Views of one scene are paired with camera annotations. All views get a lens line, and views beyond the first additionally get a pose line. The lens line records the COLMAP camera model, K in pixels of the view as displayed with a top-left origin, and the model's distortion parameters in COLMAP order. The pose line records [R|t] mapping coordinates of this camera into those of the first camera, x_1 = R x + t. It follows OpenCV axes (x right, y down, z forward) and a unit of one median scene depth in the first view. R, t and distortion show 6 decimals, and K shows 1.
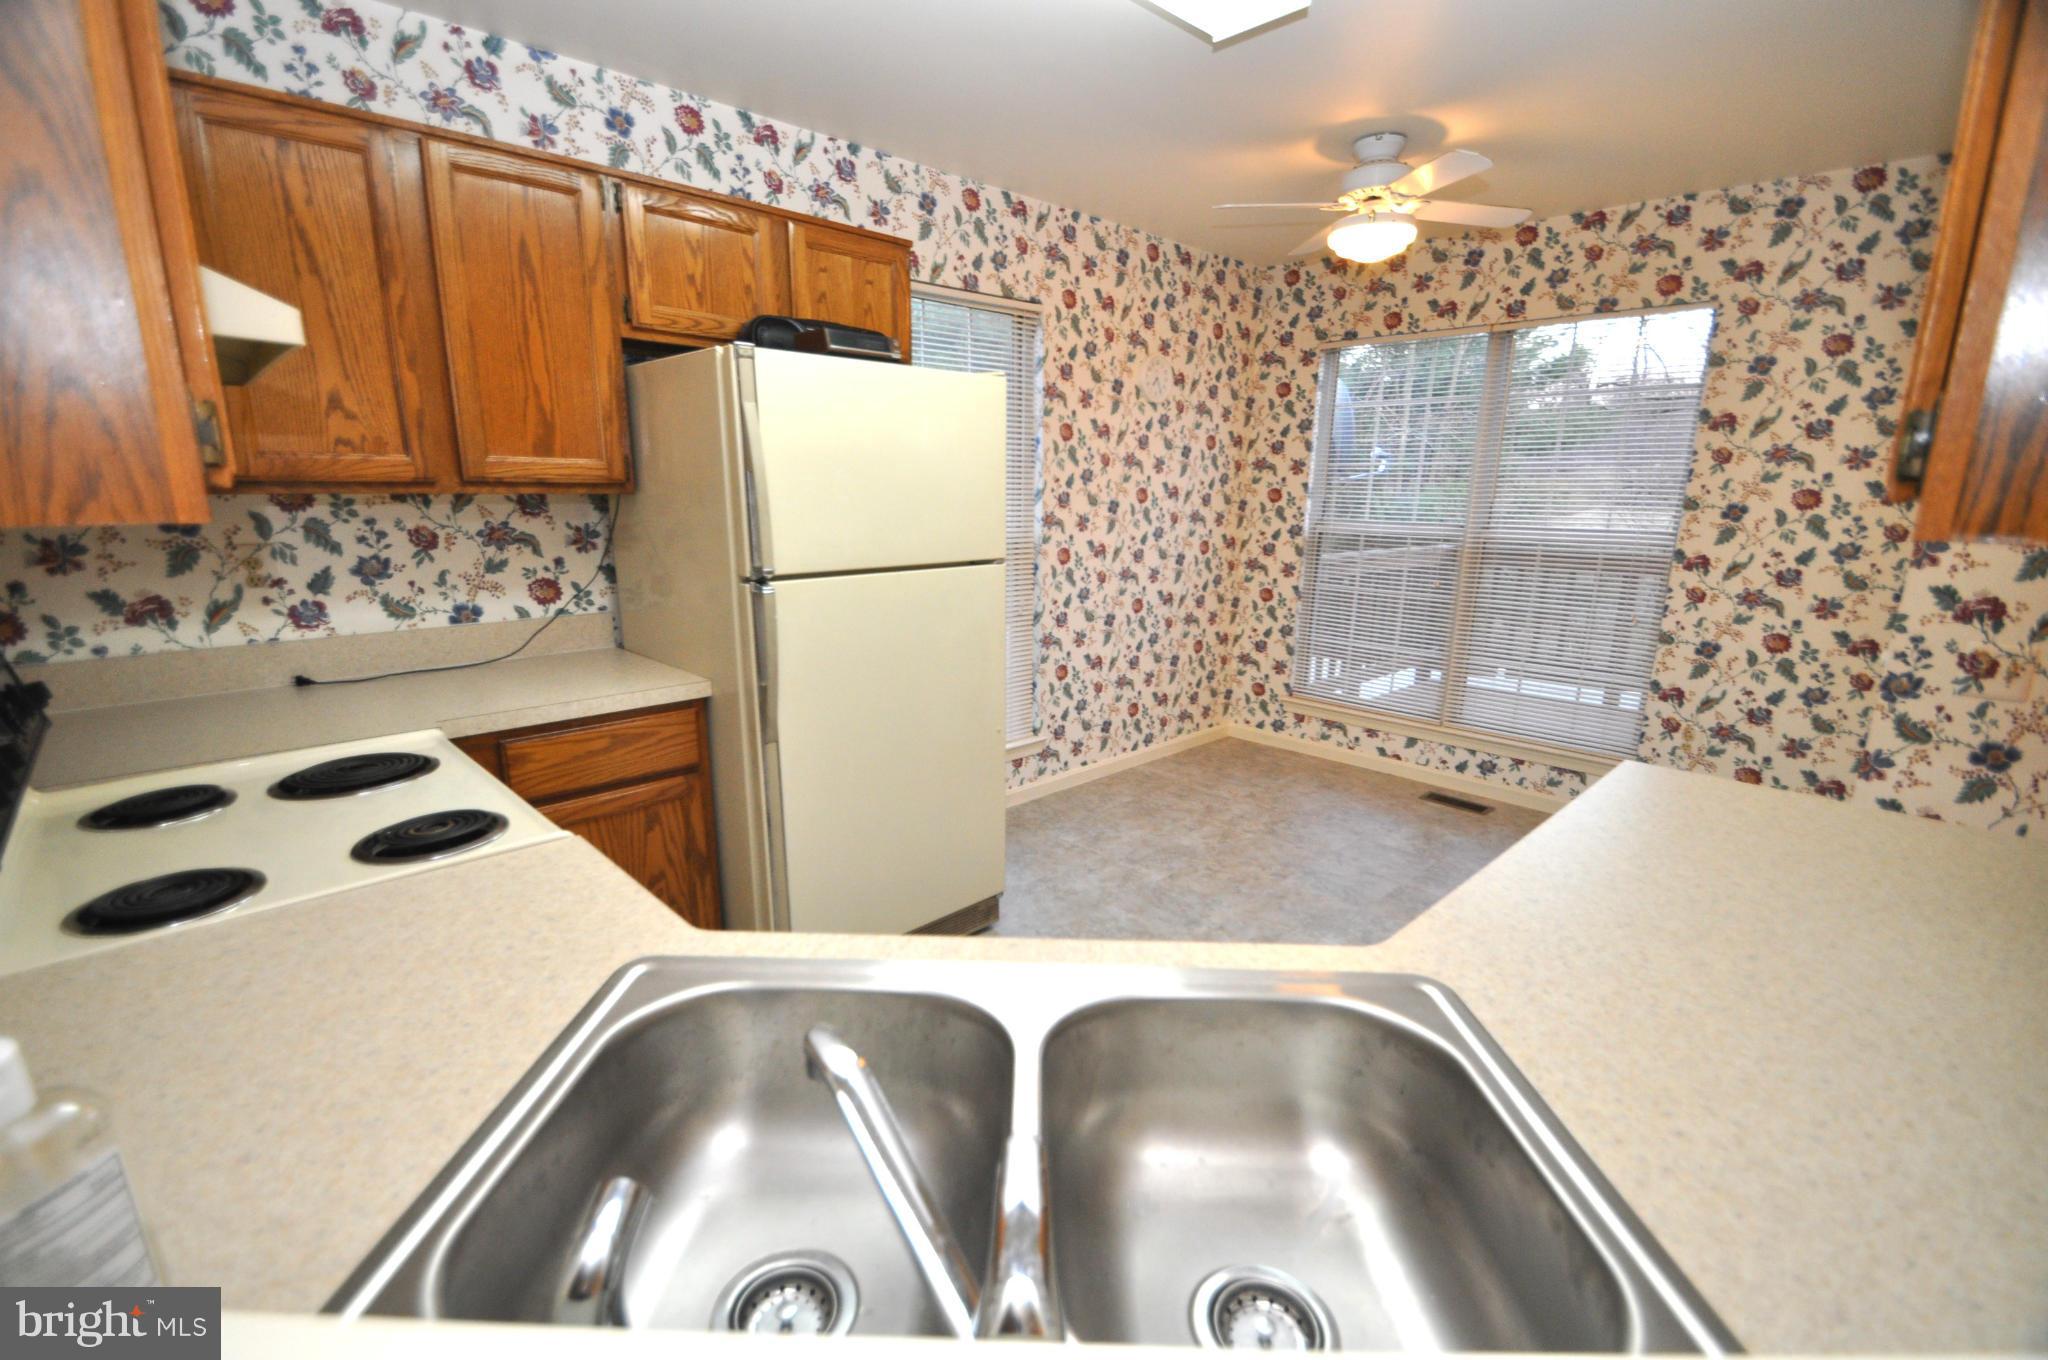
lens RADIAL K [[891.2, 0, 1008.2], [0, 891.2, 710.5], [0, 0, 1]] dist [0.022409, -0.020887]
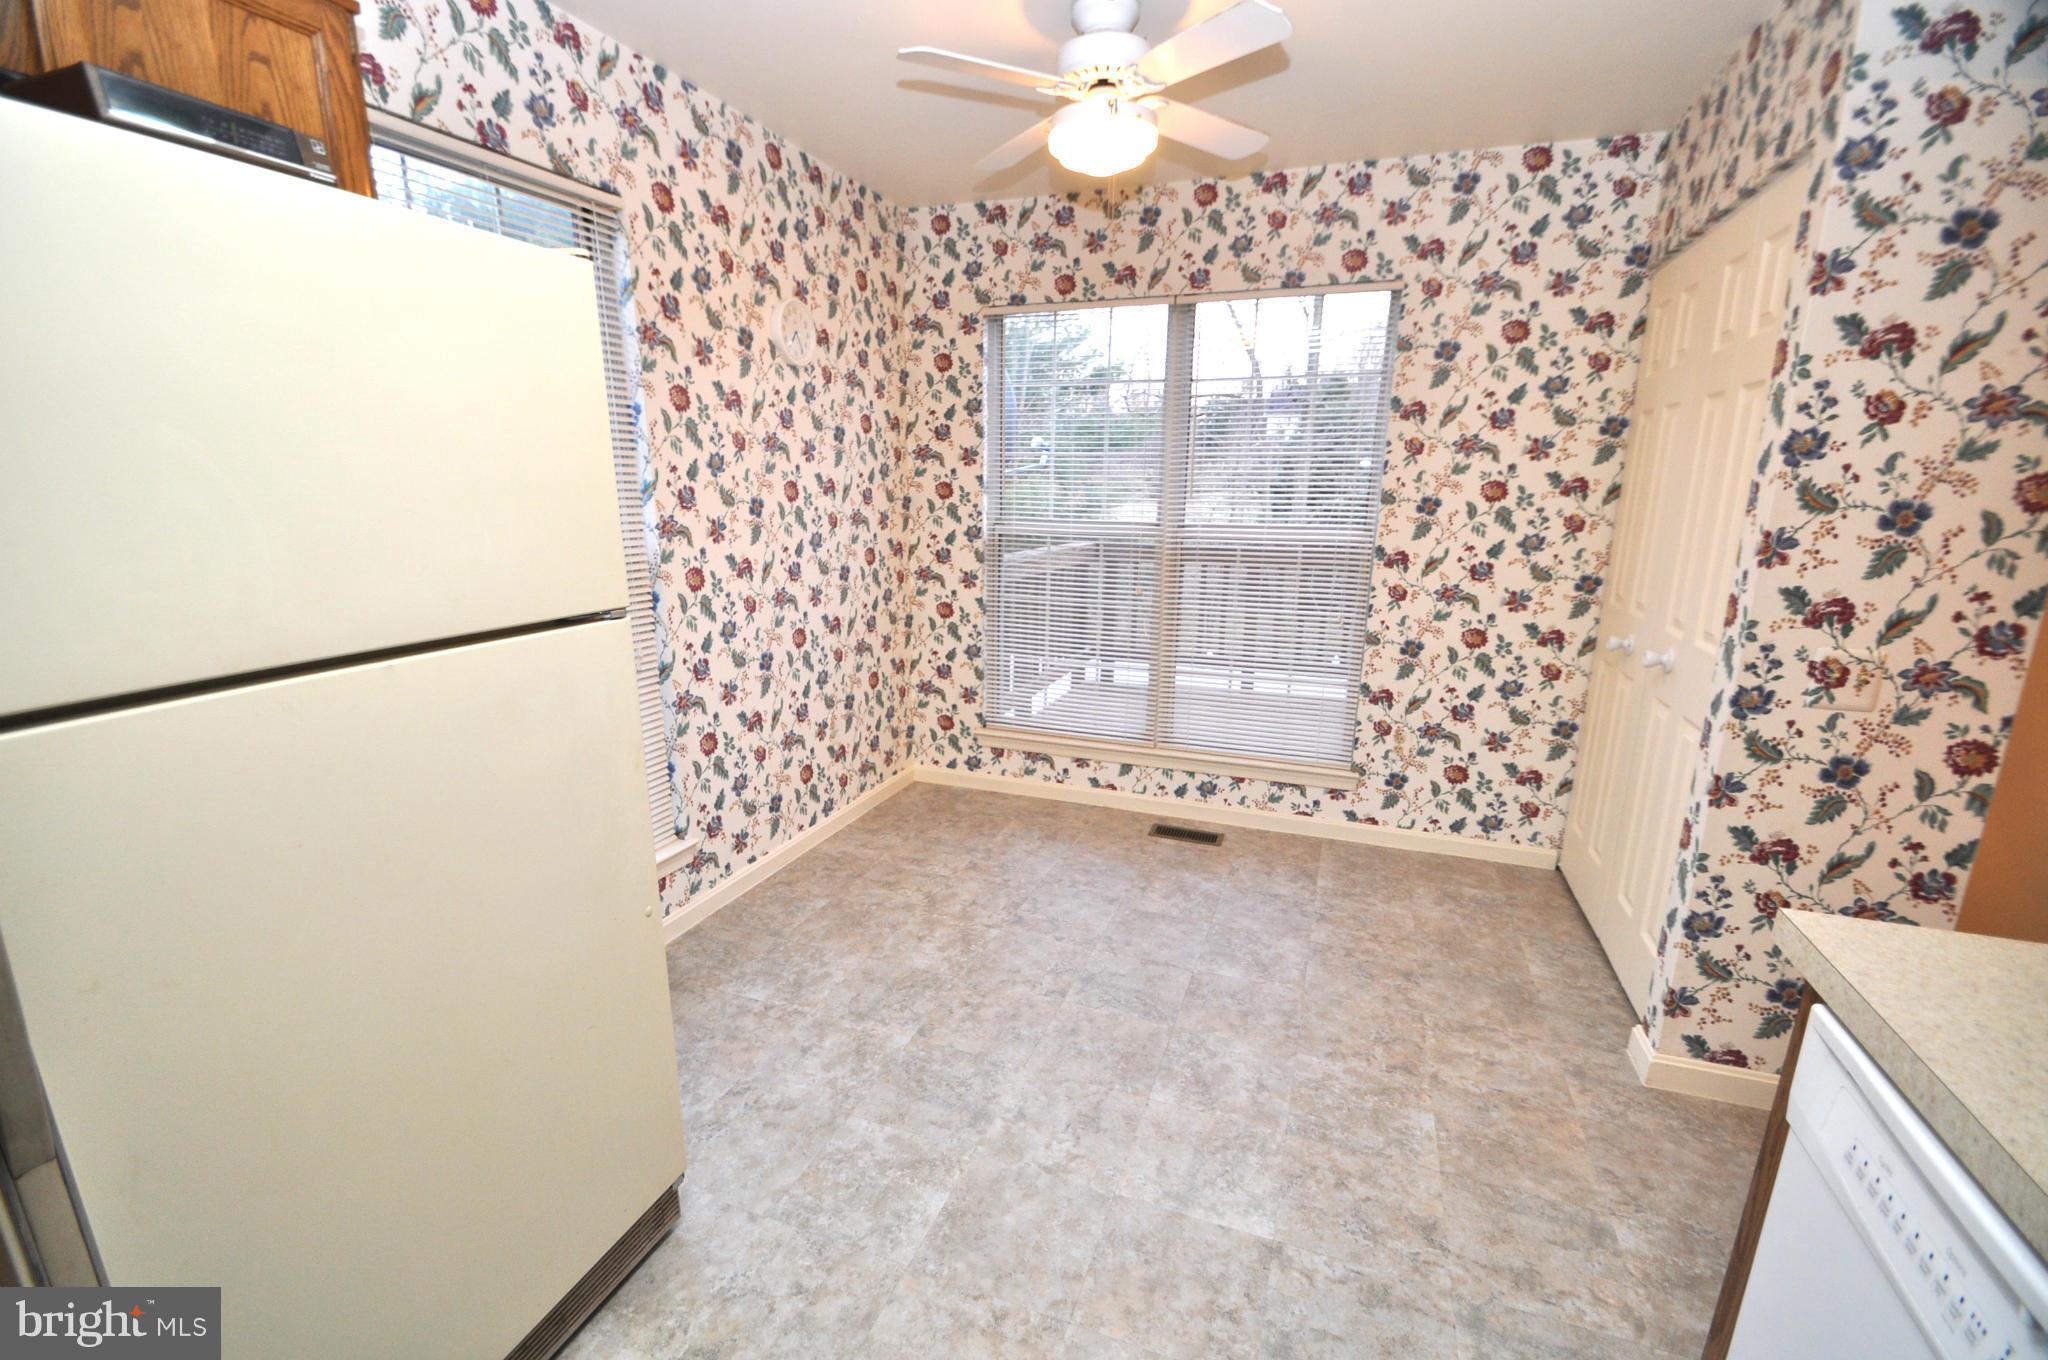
lens RADIAL K [[891.2, 0, 1008.2], [0, 891.2, 710.5], [0, 0, 1]] dist [0.022409, -0.020887]
pose [[0.902224, -0.107738, 0.417595, -0.018284], [0.105943, 0.993990, 0.027552, -0.063370], [-0.418053, 0.019383, 0.908216, 0.263736]]
